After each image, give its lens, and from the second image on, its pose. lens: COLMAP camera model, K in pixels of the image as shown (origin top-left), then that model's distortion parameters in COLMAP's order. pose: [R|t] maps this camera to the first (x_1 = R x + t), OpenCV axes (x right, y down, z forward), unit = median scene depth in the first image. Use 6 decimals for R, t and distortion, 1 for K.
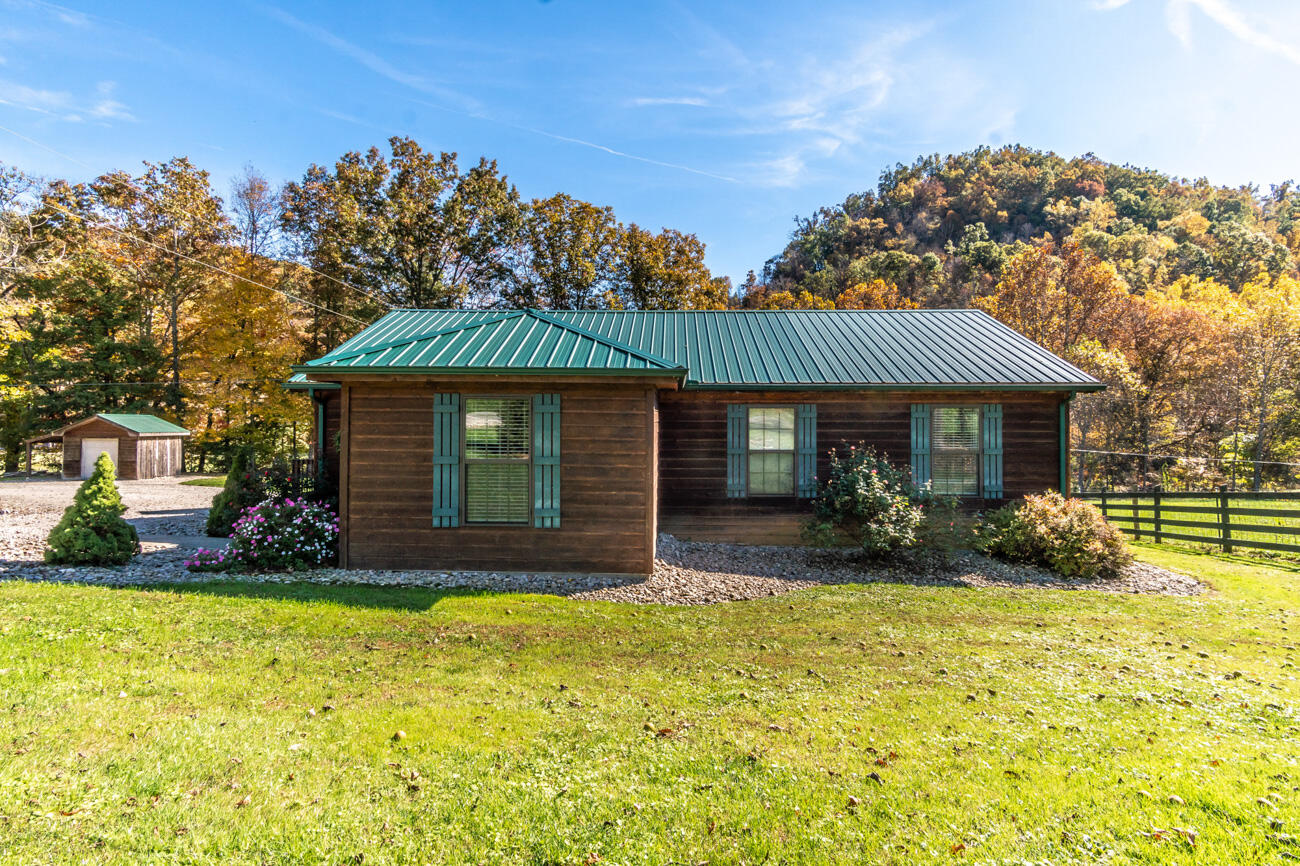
lens RADIAL K [[630.1, 0, 630.8], [0, 630.1, 404.6], [0, 0, 1]] dist [-0.005719, -0.003151]
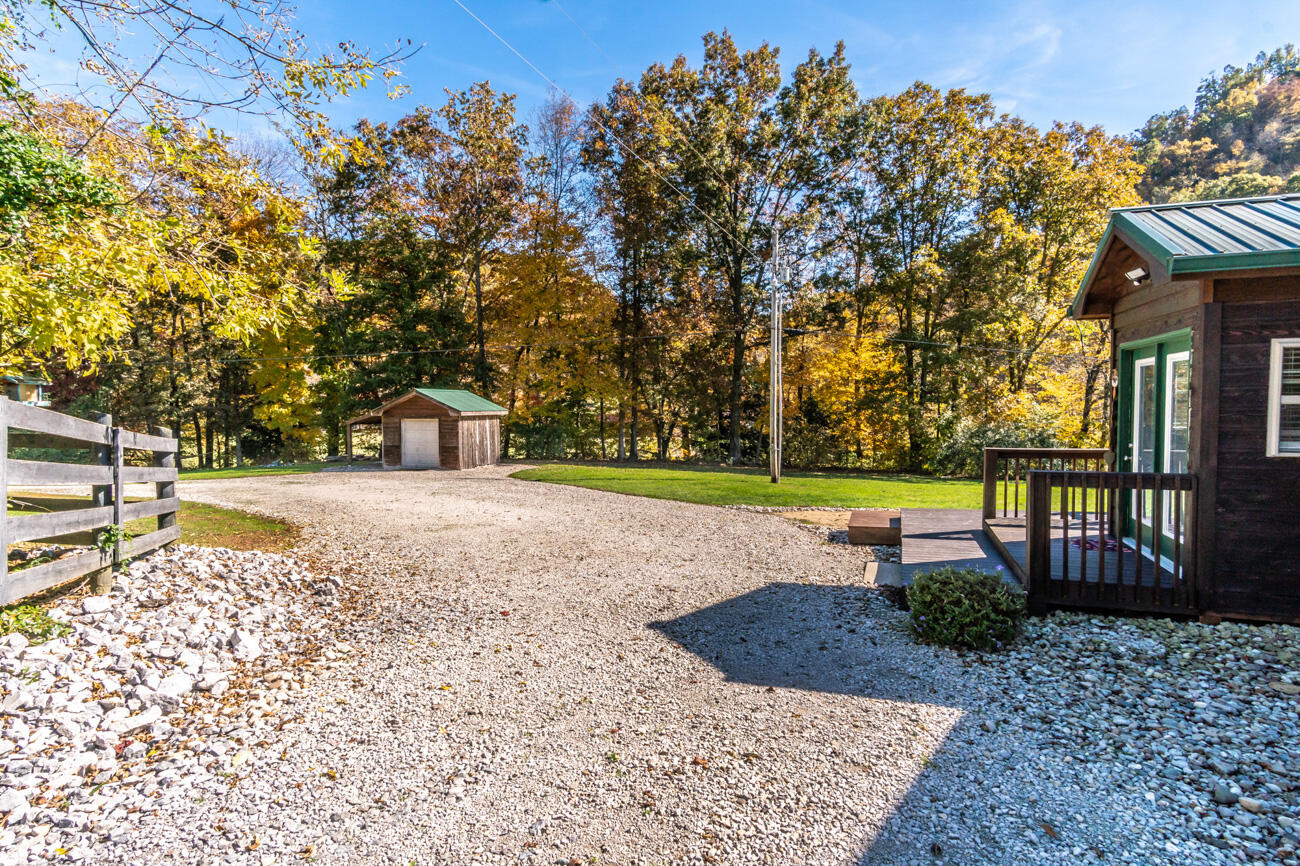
lens RADIAL K [[630.1, 0, 650.4], [0, 630.1, 422.4], [0, 0, 1]] dist [-0.005719, -0.003151]
pose [[0.952120, -0.004437, -0.305691, -0.208354], [0.021562, 0.998379, 0.052667, 0.014915], [0.304962, -0.056737, 0.950673, 0.208547]]
